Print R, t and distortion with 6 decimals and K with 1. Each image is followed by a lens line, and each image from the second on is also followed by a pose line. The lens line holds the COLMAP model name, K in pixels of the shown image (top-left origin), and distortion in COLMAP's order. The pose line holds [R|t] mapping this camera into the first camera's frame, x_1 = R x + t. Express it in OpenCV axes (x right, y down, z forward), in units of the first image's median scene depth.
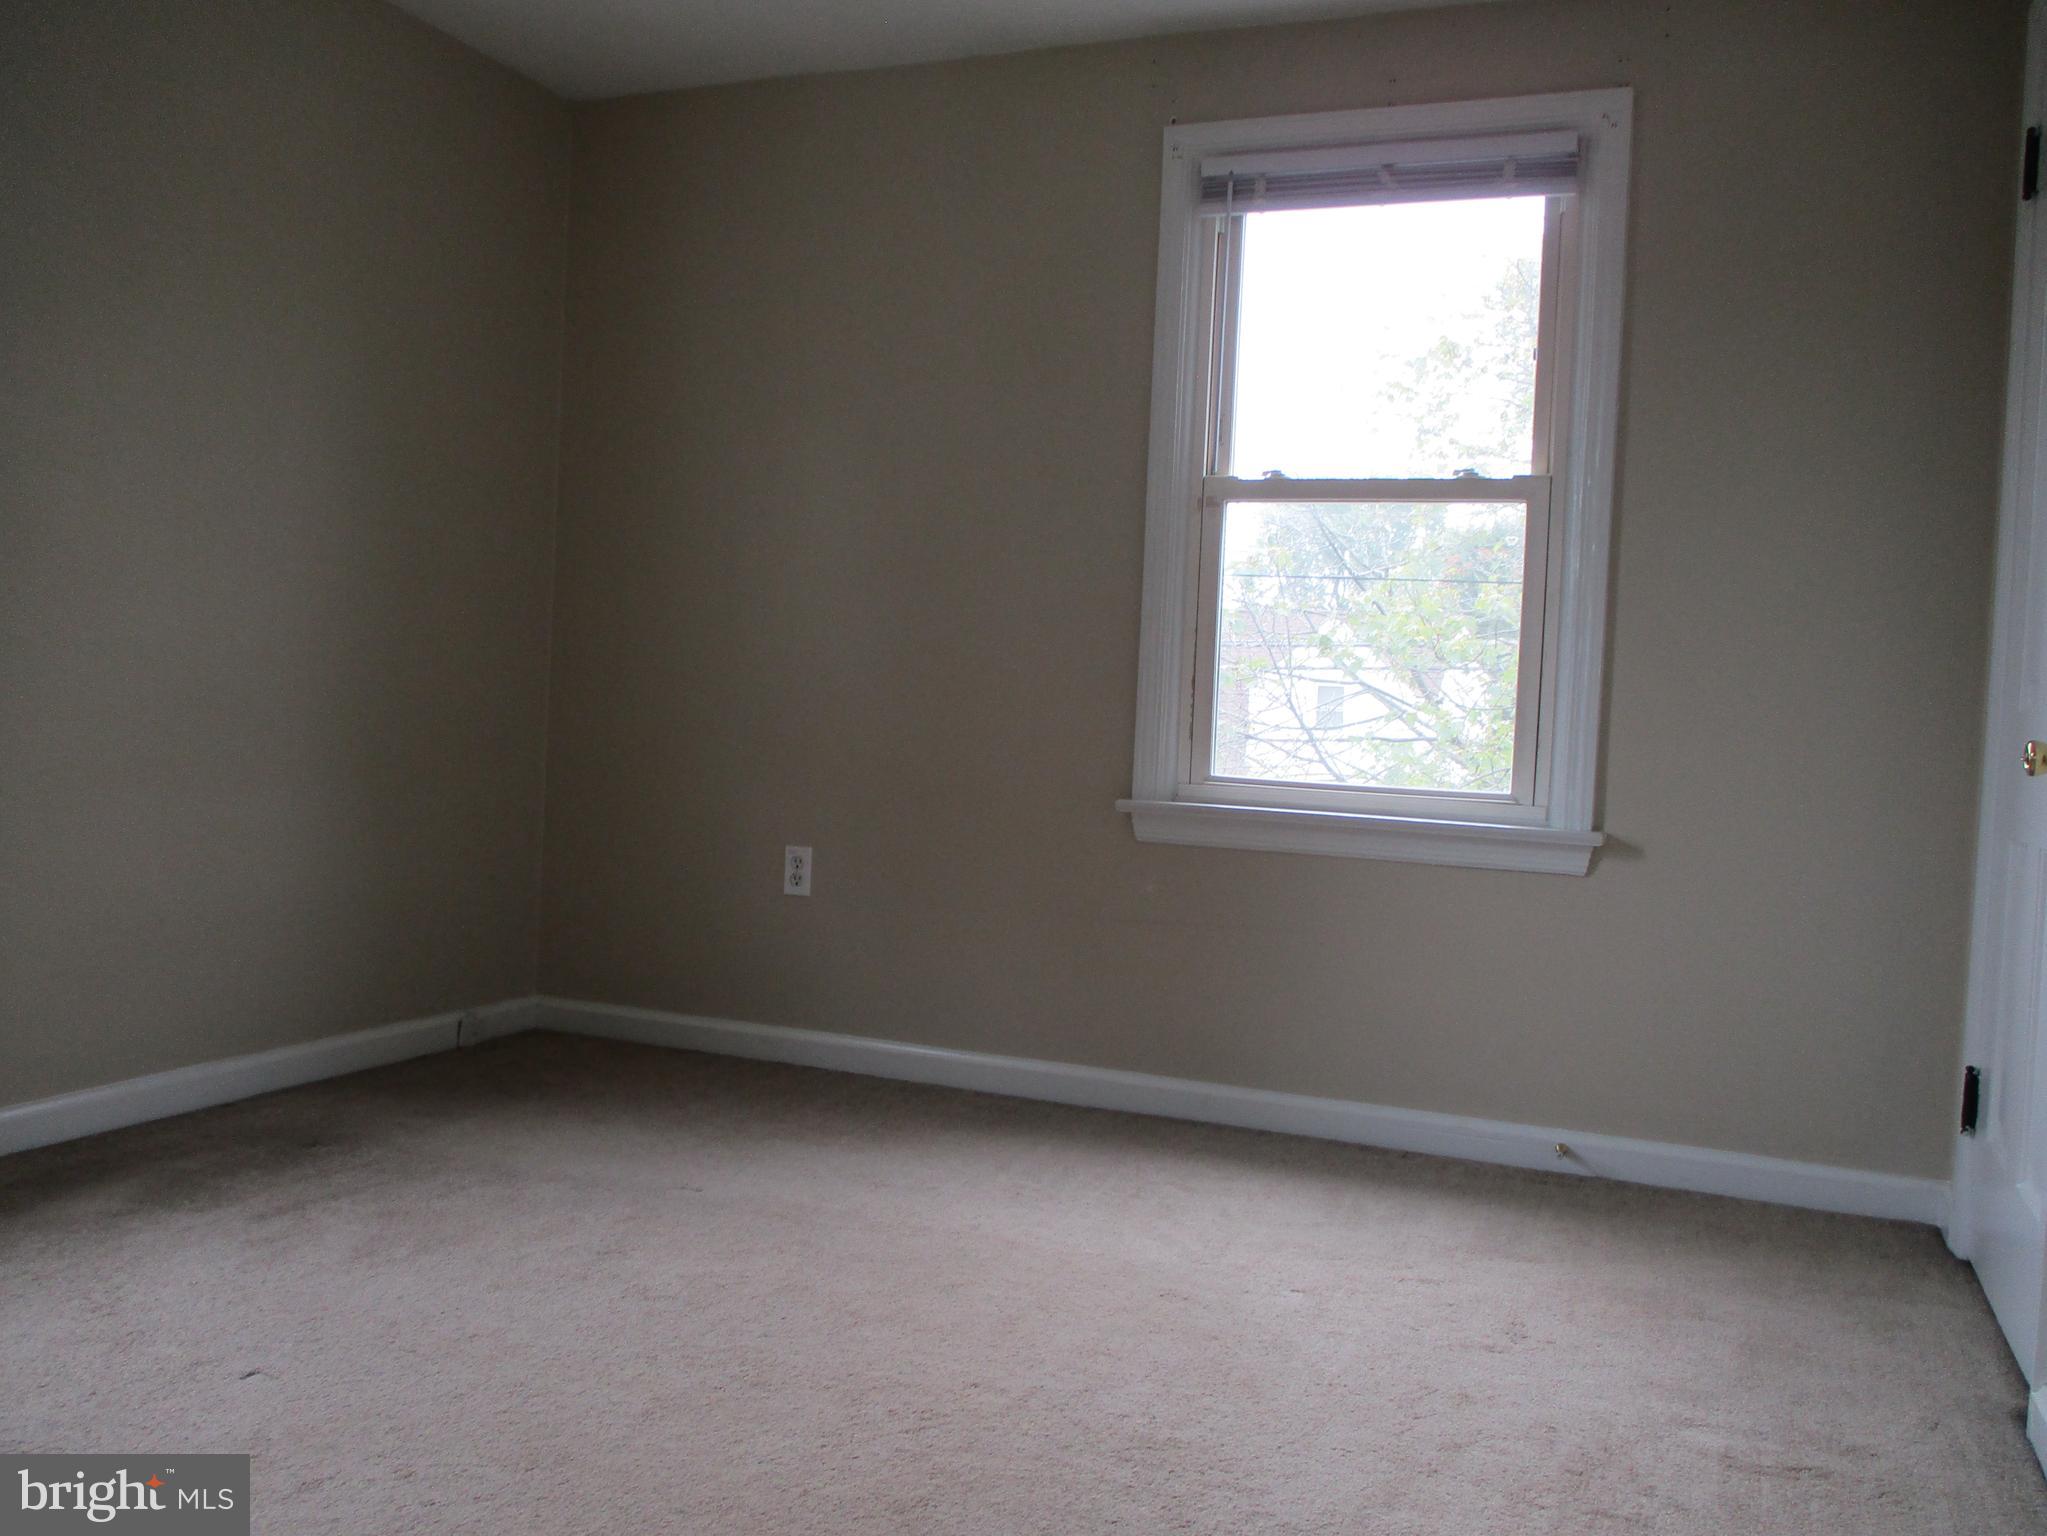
lens RADIAL K [[1700.2, 0, 1034.3], [0, 1700.2, 769.2], [0, 0, 1]] dist [-0.038177, 0.004521]
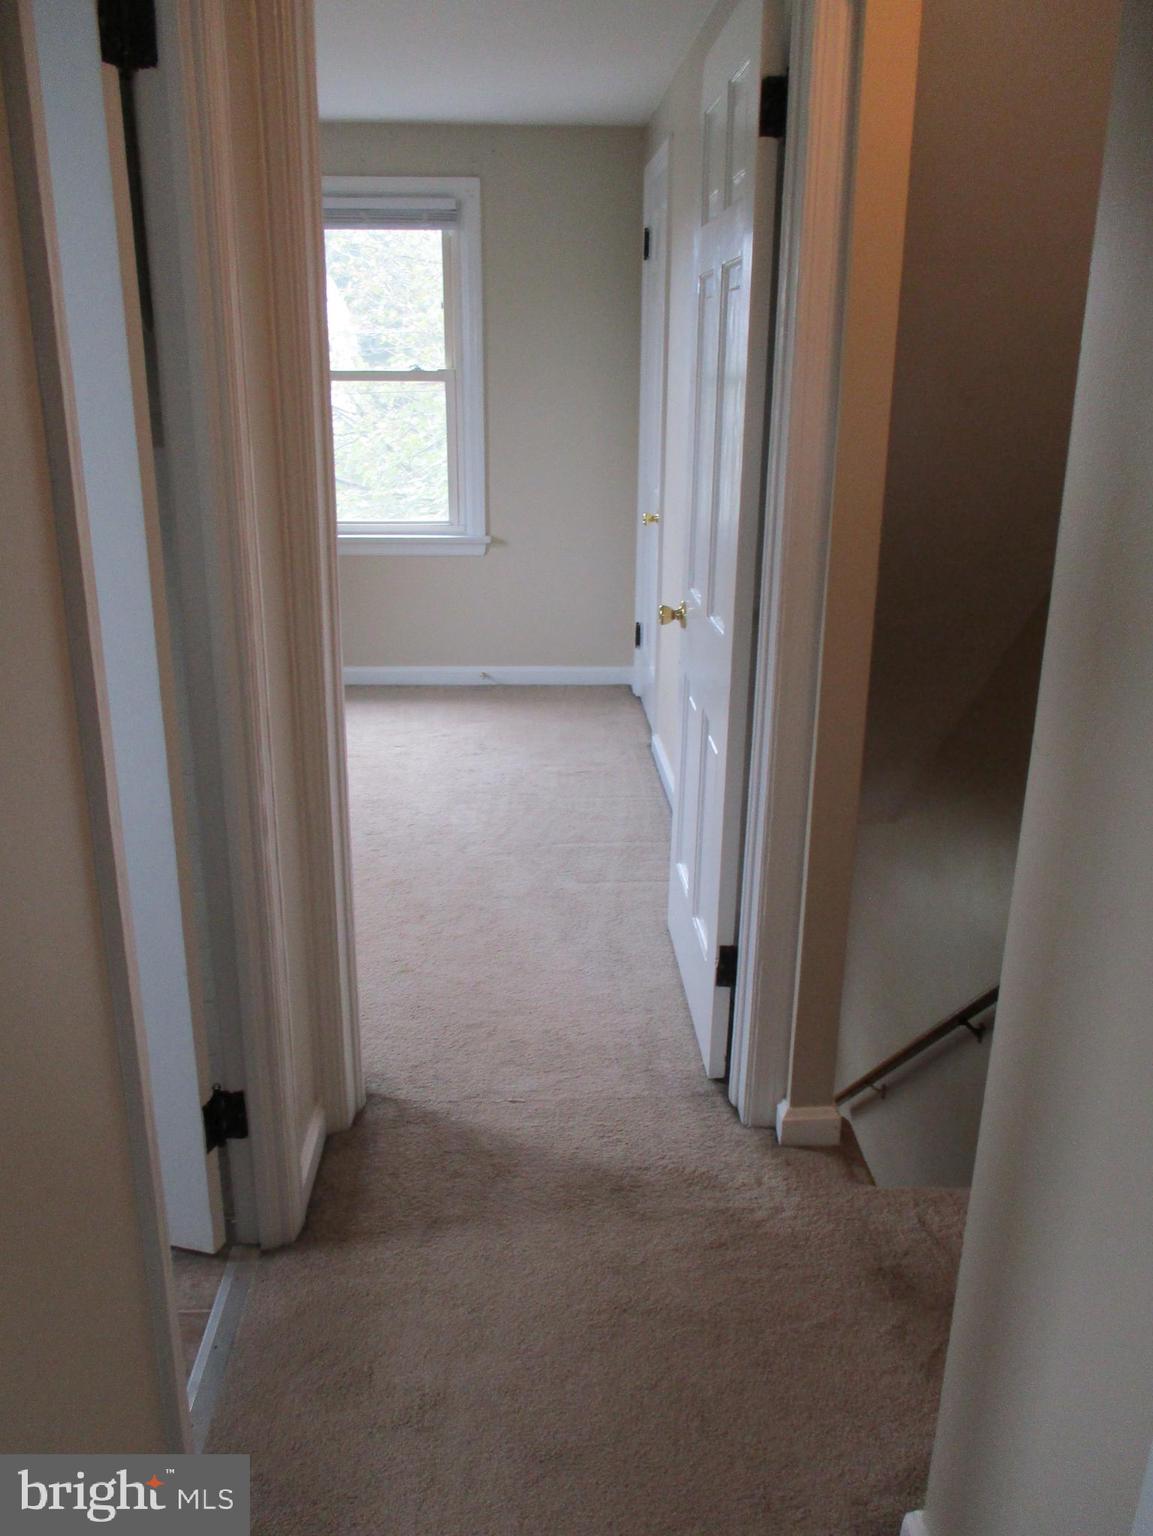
lens RADIAL K [[1275.7, 0, 580.1], [0, 1275.7, 757.6], [0, 0, 1]] dist [-0.038177, 0.004521]
pose [[0.907460, -0.167577, 0.385272, -0.282825], [0.052345, 0.954962, 0.292075, -0.184969], [-0.416865, -0.244879, 0.875361, -0.664964]]
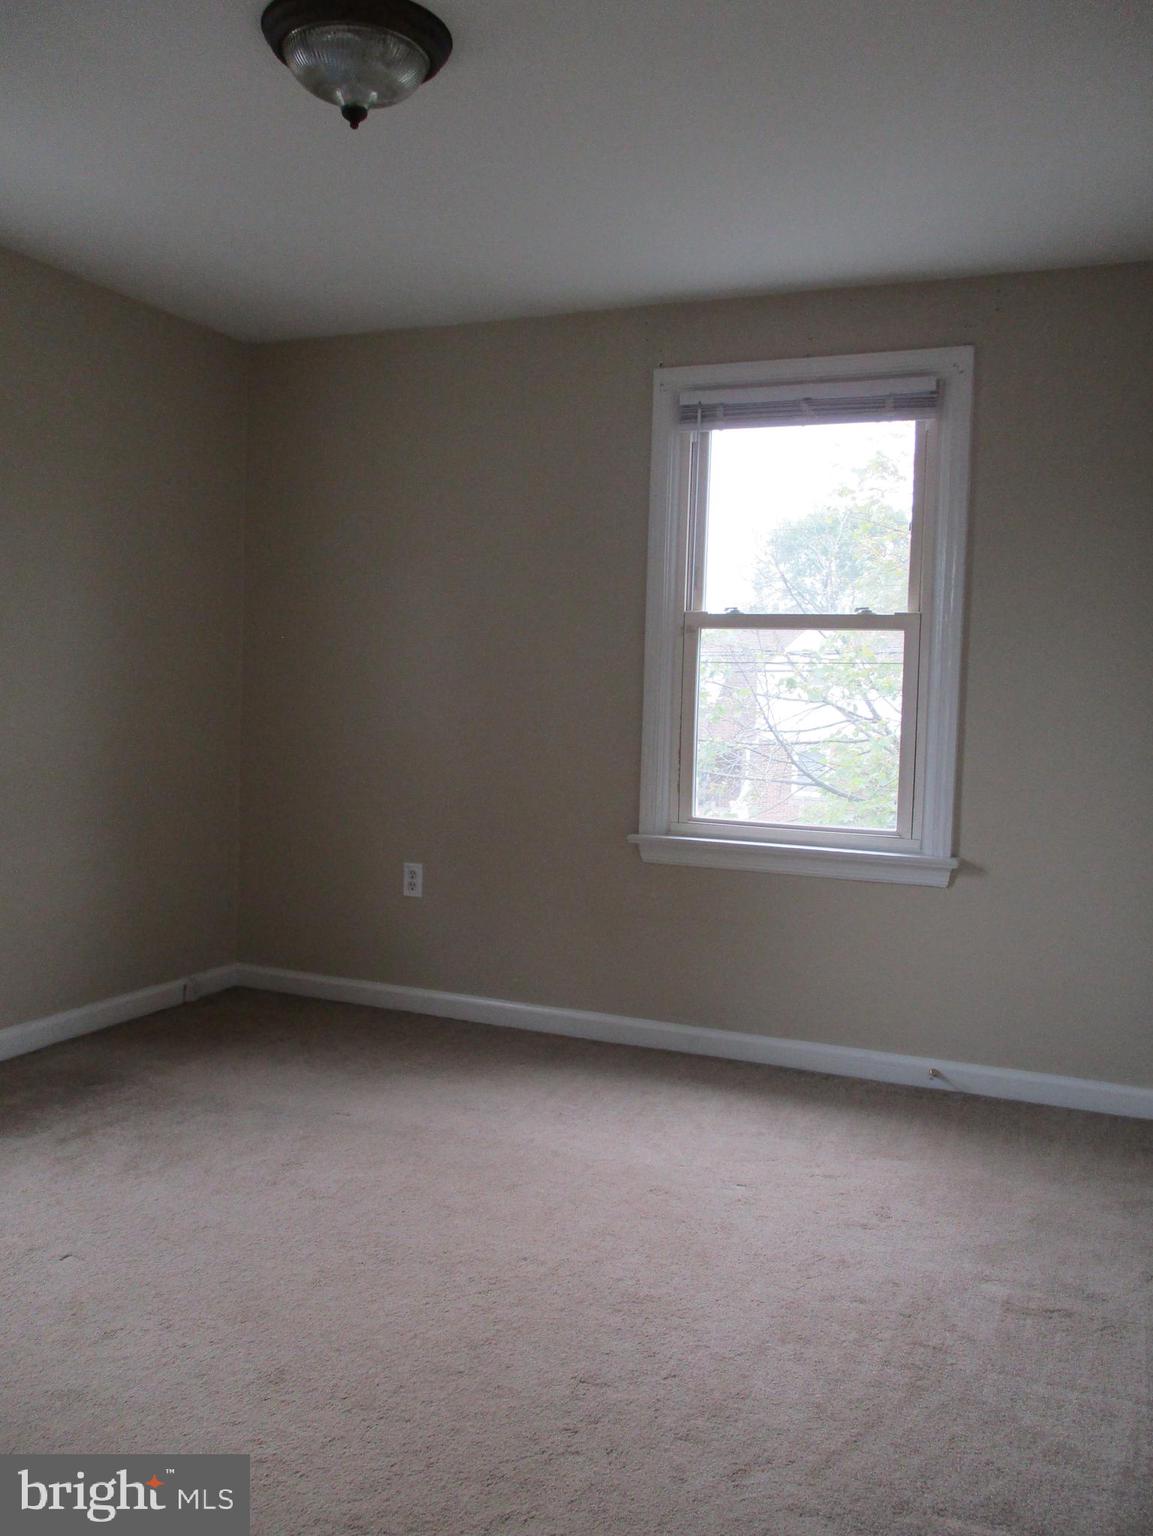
lens RADIAL K [[1268.8, 0, 569.4], [0, 1268.8, 752.2], [0, 0, 1]] dist [-0.047934, 0.005720]
pose [[0.999603, -0.016659, -0.022742, 0.028064], [0.017036, 0.999719, 0.016467, -0.084835], [0.022461, -0.016848, 0.999606, -0.106348]]
